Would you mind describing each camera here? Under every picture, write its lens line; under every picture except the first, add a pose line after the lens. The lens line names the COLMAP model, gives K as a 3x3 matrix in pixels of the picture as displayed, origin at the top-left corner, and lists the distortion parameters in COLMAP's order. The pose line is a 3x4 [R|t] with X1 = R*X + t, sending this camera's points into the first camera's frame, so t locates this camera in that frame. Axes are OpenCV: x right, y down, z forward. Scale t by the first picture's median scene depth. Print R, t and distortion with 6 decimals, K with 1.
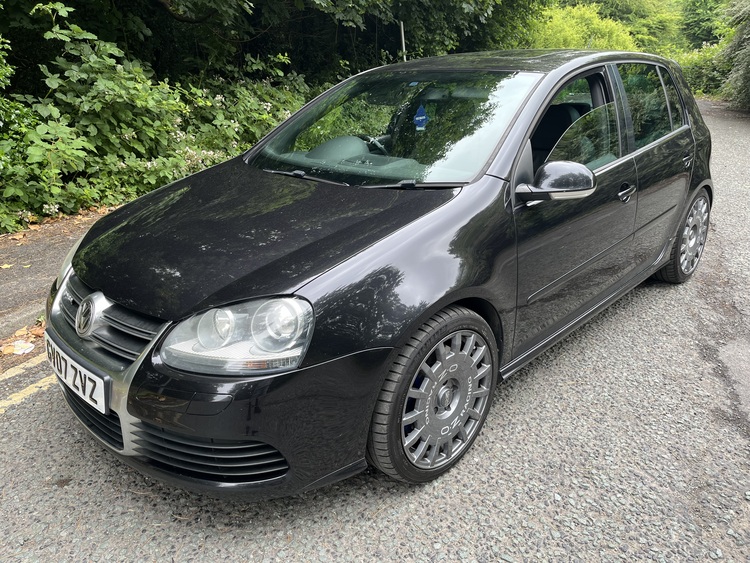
lens RADIAL K [[569.8, 0, 371.6], [0, 569.8, 290.5], [0, 0, 1]] dist [0.086060, -0.122693]
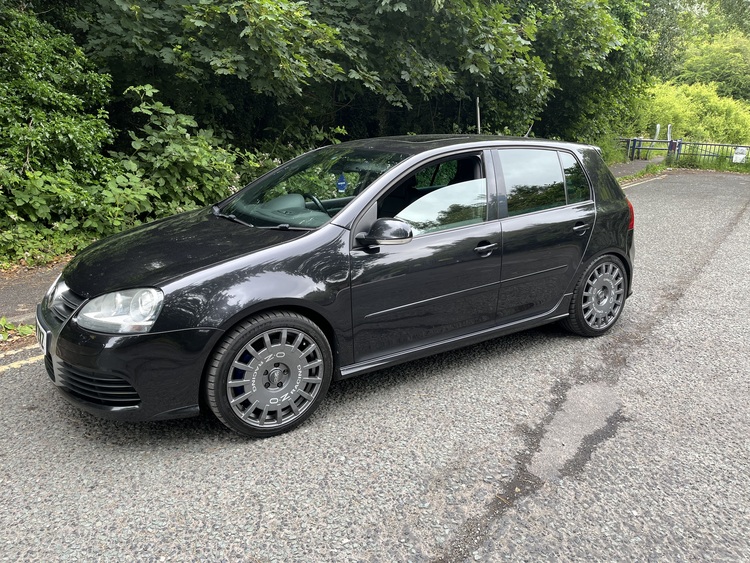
lens RADIAL K [[570.8, 0, 375.0], [0, 570.8, 281.5], [0, 0, 1]] dist [0.077958, -0.118562]
pose [[0.979506, 0.078764, -0.185373, 0.244899], [-0.100090, 0.989030, -0.108640, 0.034389], [0.174783, 0.124967, 0.976644, -0.142816]]
